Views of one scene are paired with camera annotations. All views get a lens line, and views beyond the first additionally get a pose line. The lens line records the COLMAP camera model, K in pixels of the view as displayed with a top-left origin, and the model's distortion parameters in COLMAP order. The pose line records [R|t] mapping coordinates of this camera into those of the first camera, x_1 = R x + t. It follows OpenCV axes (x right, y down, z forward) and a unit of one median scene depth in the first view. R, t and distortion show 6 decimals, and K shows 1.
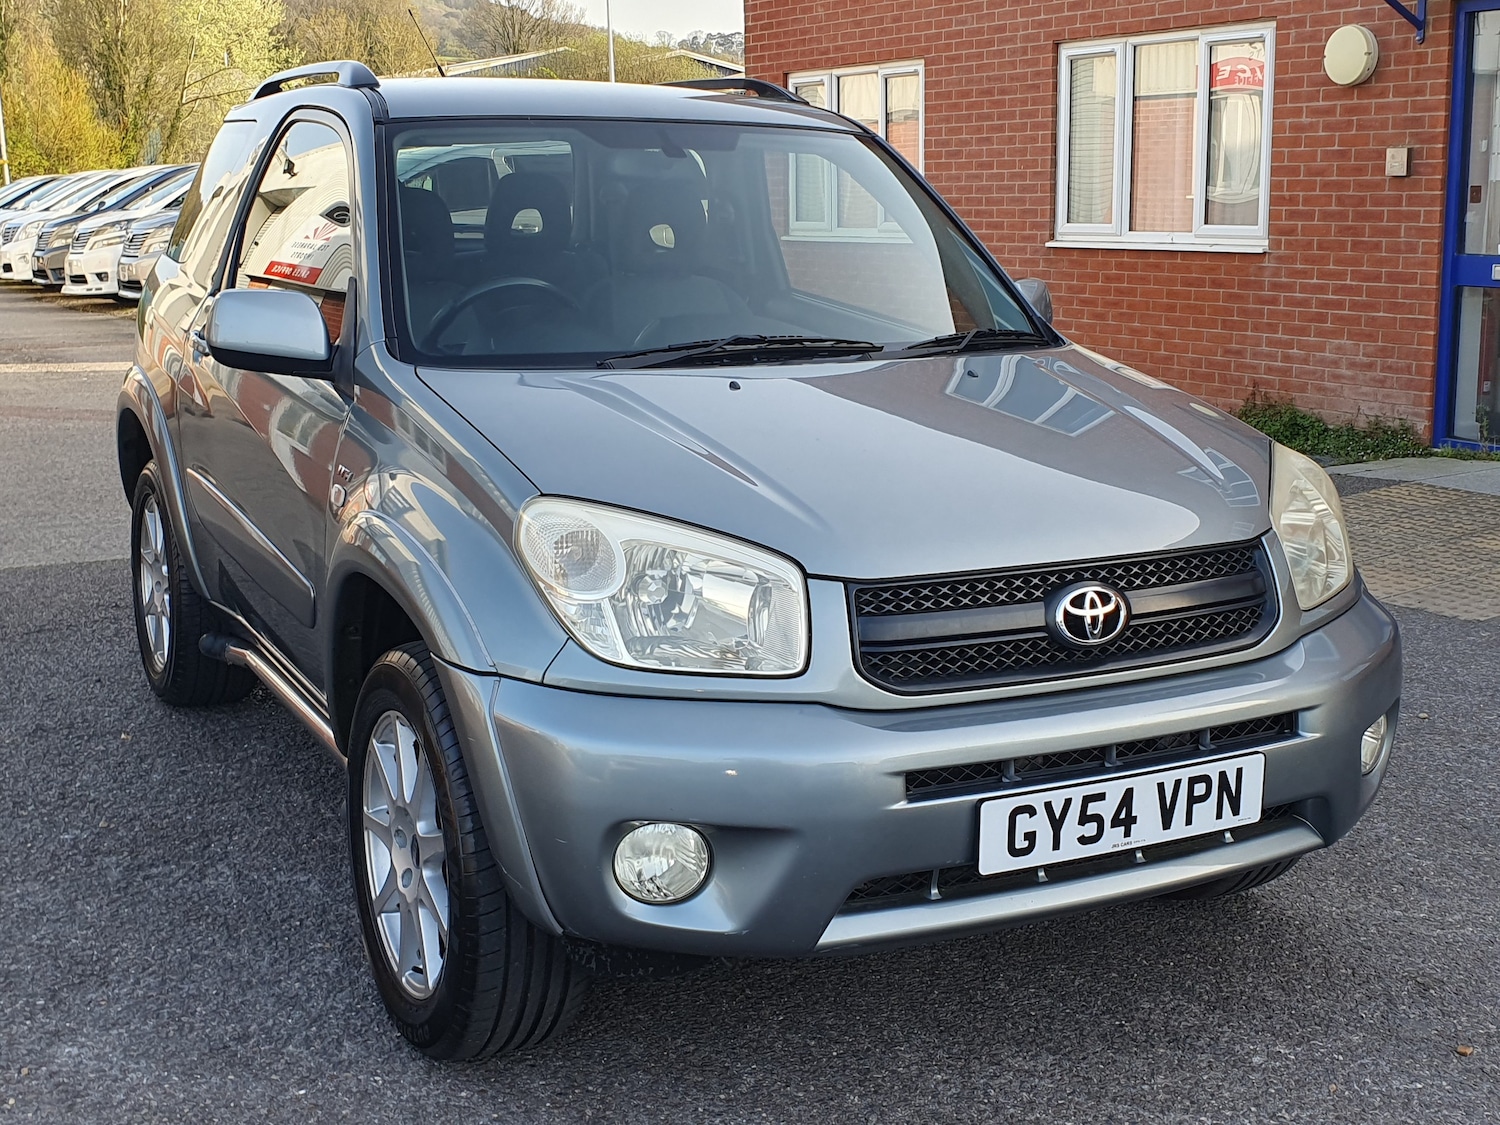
lens RADIAL K [[1794.6, 0, 750.0], [0, 1794.6, 562.5], [0, 0, 1]] dist [0.204895, -0.616354]
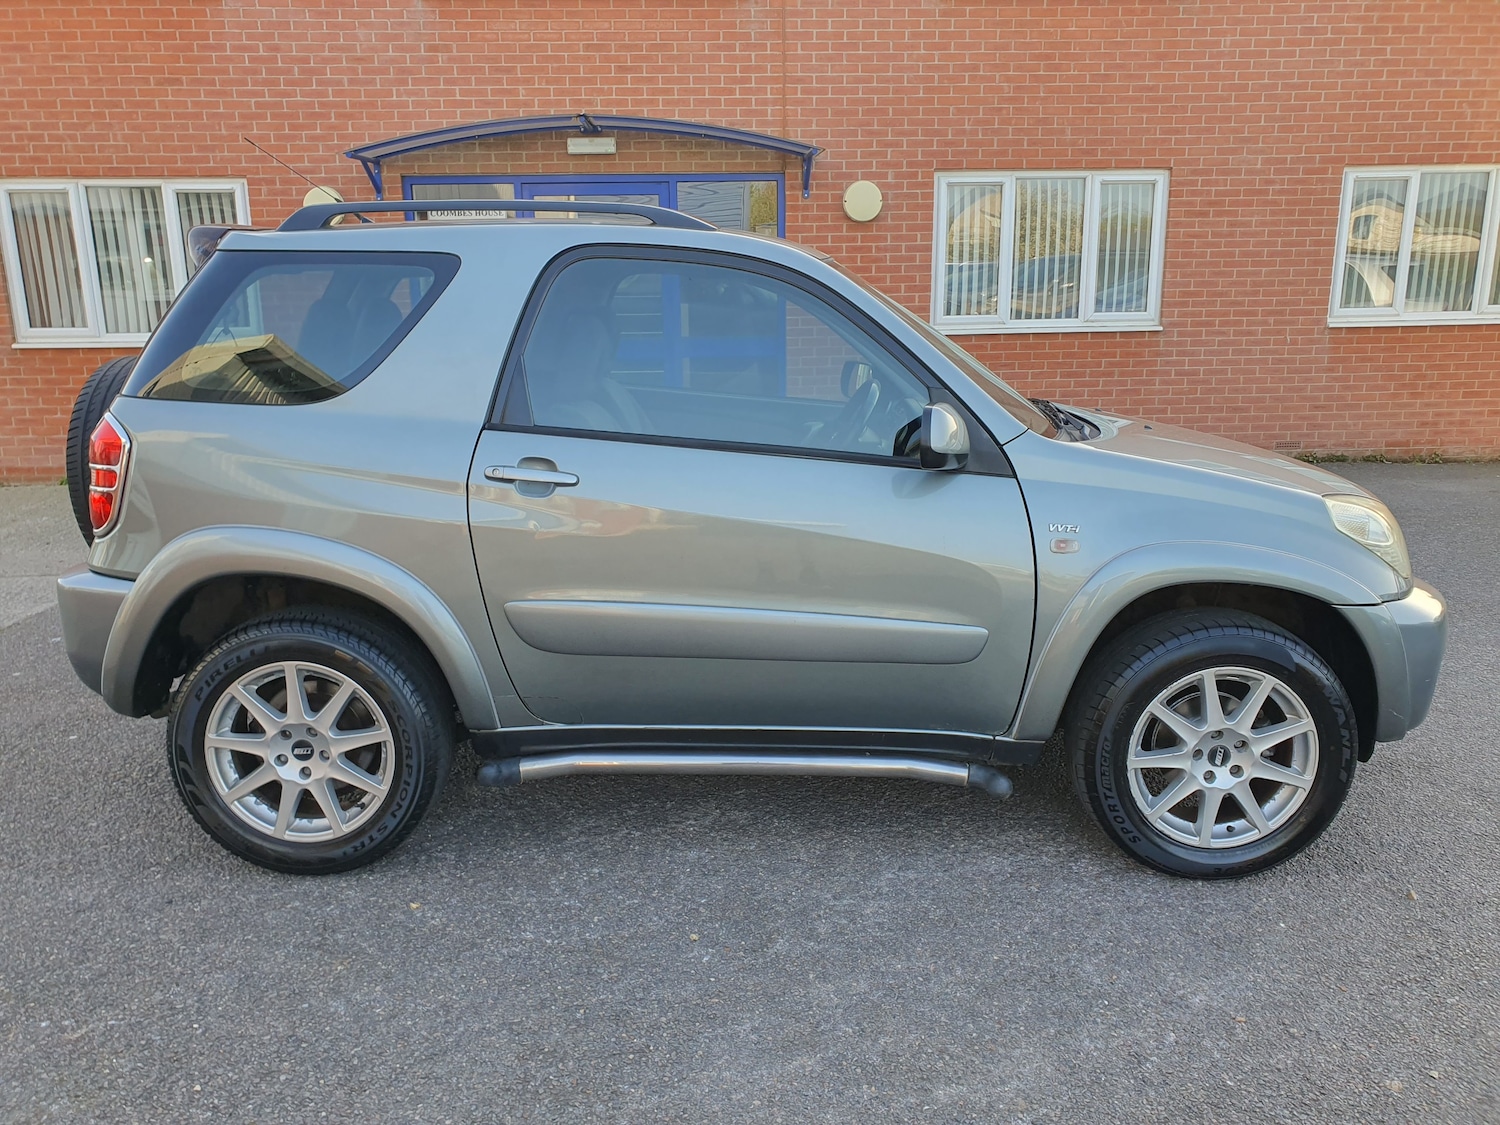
lens RADIAL K [[1187.7, 0, 724.2], [0, 1187.7, 562.5], [0, 0, 1]] dist [-0.018273, 0.054671]
pose [[0.479284, -0.206005, 0.853140, -1.298094], [0.187267, 0.973681, 0.129908, -0.219205], [-0.857448, 0.097502, 0.505248, 0.922610]]
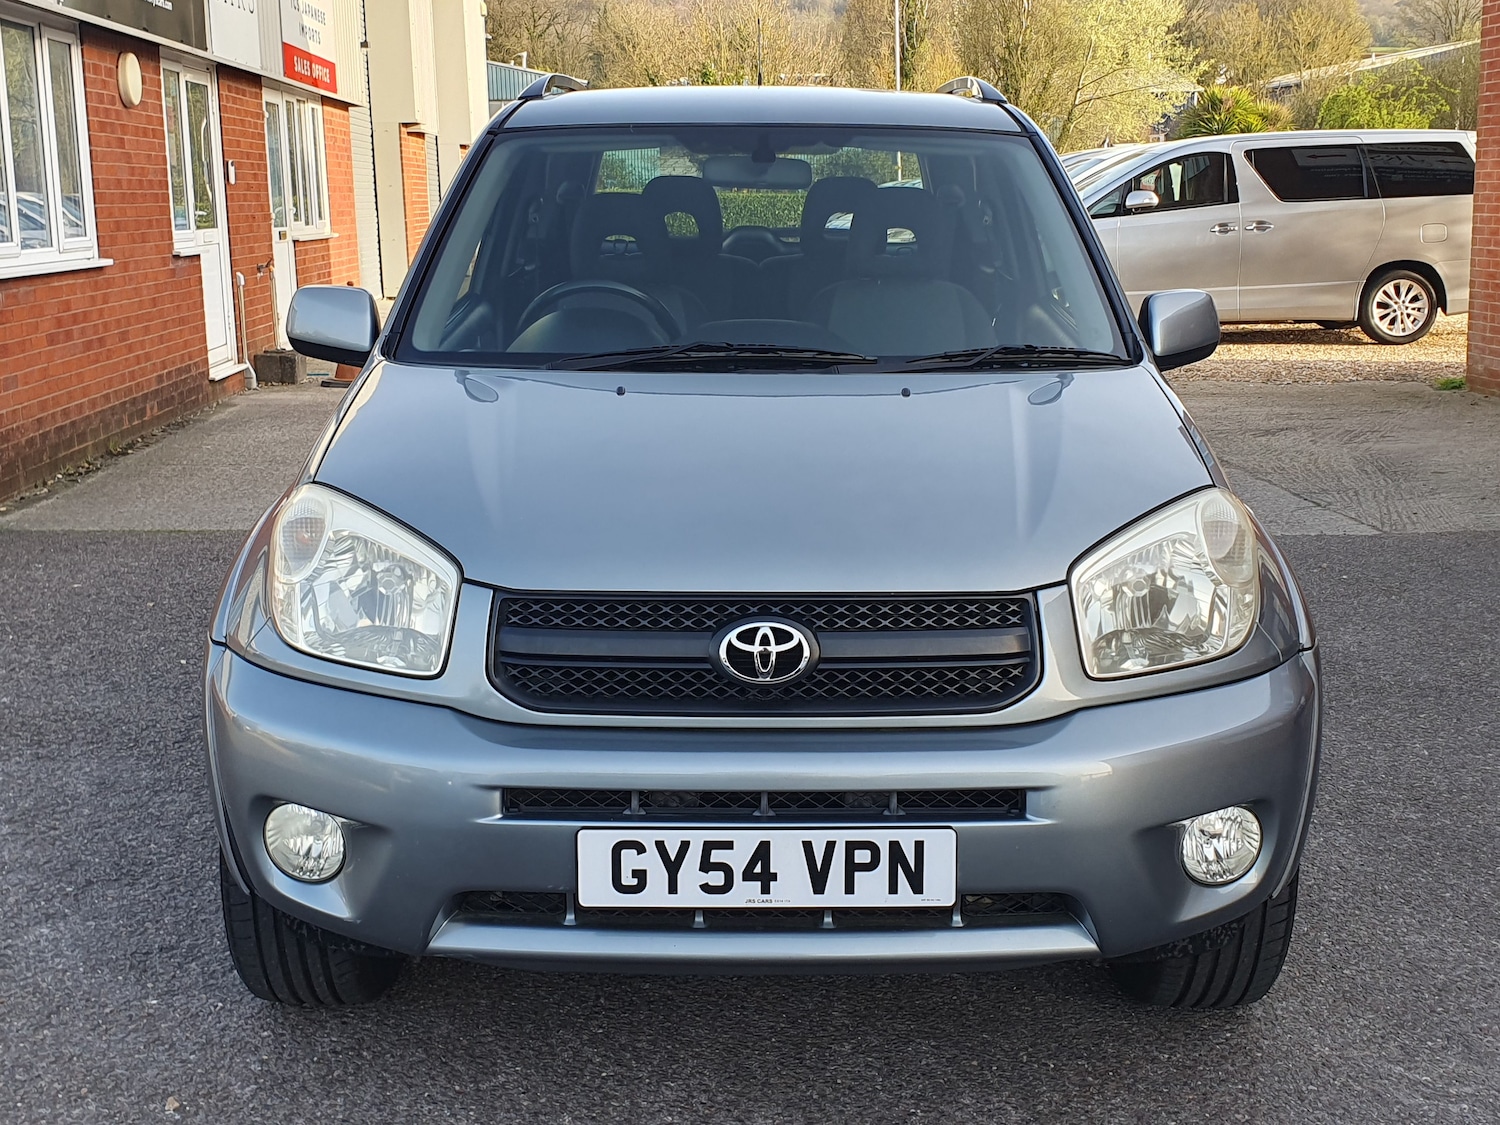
lens RADIAL K [[1819.3, 0, 753.6], [0, 1819.3, 539.0], [0, 0, 1]] dist [0.219833, -0.710993]
pose [[0.889276, 0.083376, -0.449708, 0.602292], [-0.089444, 0.995961, 0.007781, -0.036085], [0.448541, 0.033305, 0.893142, 0.151353]]
